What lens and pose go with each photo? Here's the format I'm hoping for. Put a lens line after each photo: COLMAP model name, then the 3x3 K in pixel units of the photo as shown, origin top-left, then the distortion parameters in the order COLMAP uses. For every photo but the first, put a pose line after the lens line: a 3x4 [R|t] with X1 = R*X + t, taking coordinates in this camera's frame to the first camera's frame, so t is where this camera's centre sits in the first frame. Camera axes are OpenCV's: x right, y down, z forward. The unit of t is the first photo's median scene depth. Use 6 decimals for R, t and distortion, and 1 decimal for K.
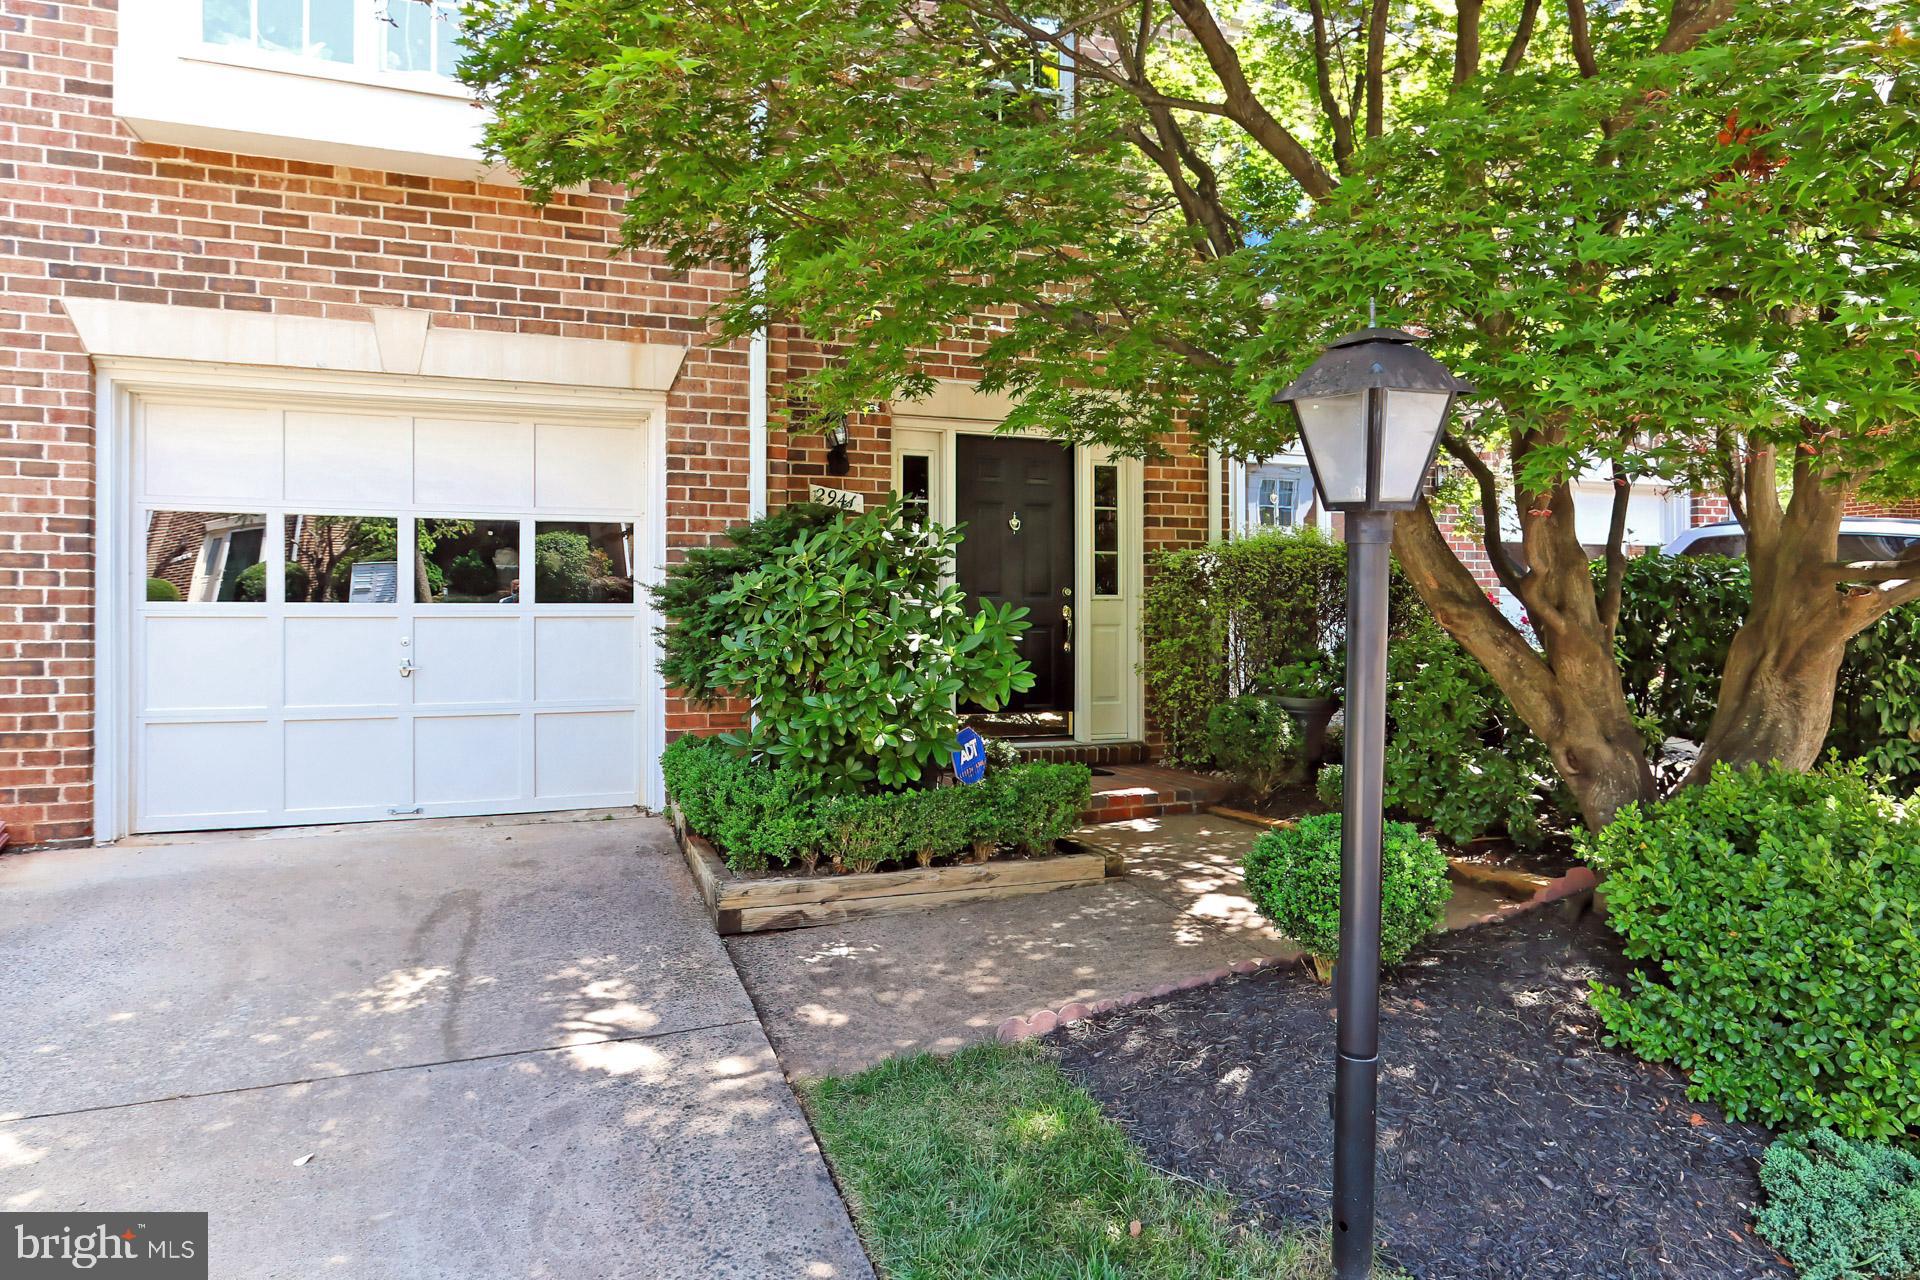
lens RADIAL K [[996.5, 0, 960.1], [0, 996.5, 619.4], [0, 0, 1]] dist [-0.012153, 0.000339]
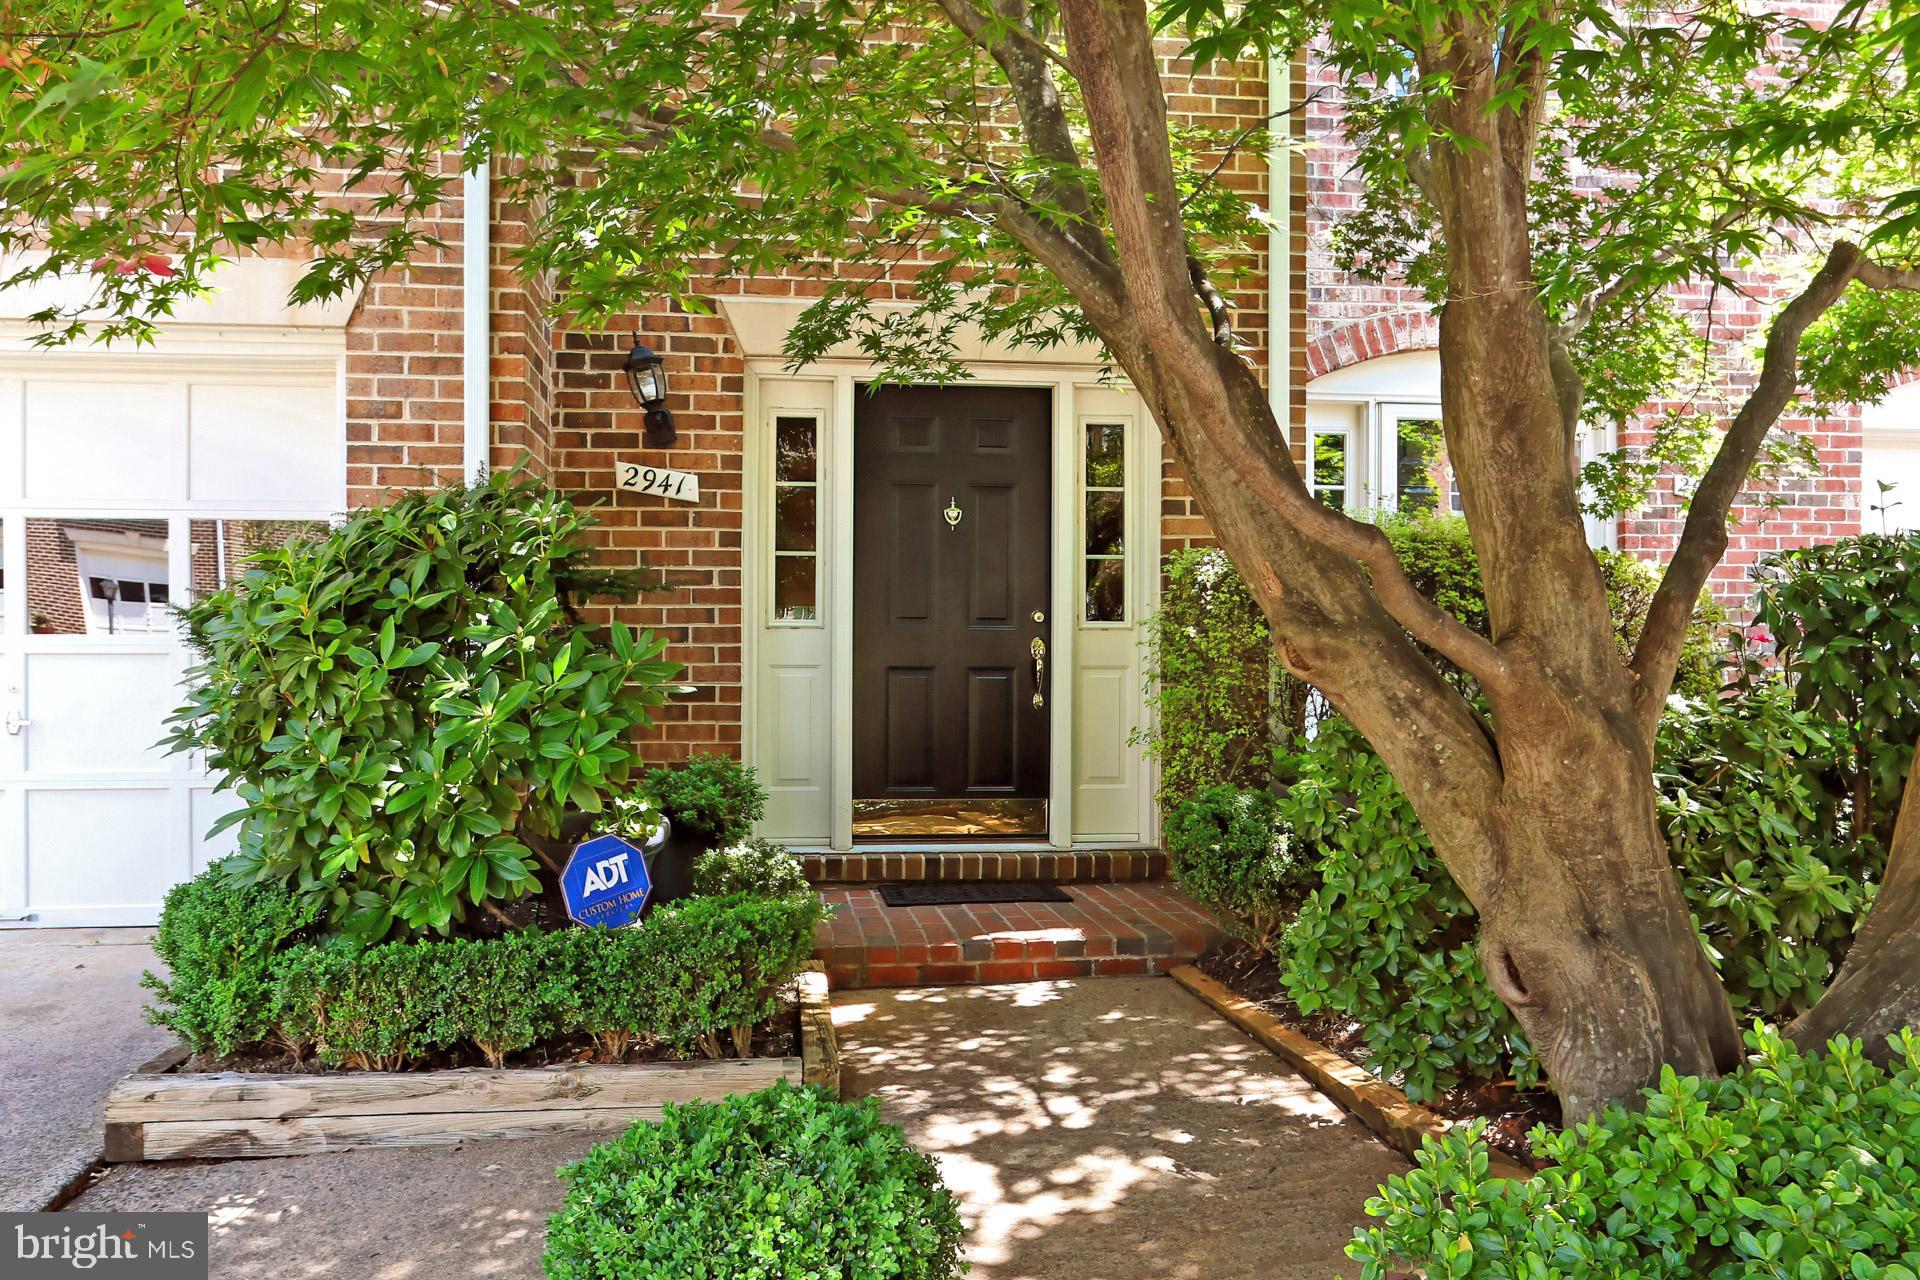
lens RADIAL K [[1234.6, 0, 958.9], [0, 1234.6, 666.1], [0, 0, 1]] dist [0.005388, 0.001745]
pose [[0.974800, 0.003629, -0.223050, 0.309433], [-0.002295, 0.999978, 0.006238, -0.000143], [0.223067, -0.005569, 0.974787, 0.249118]]
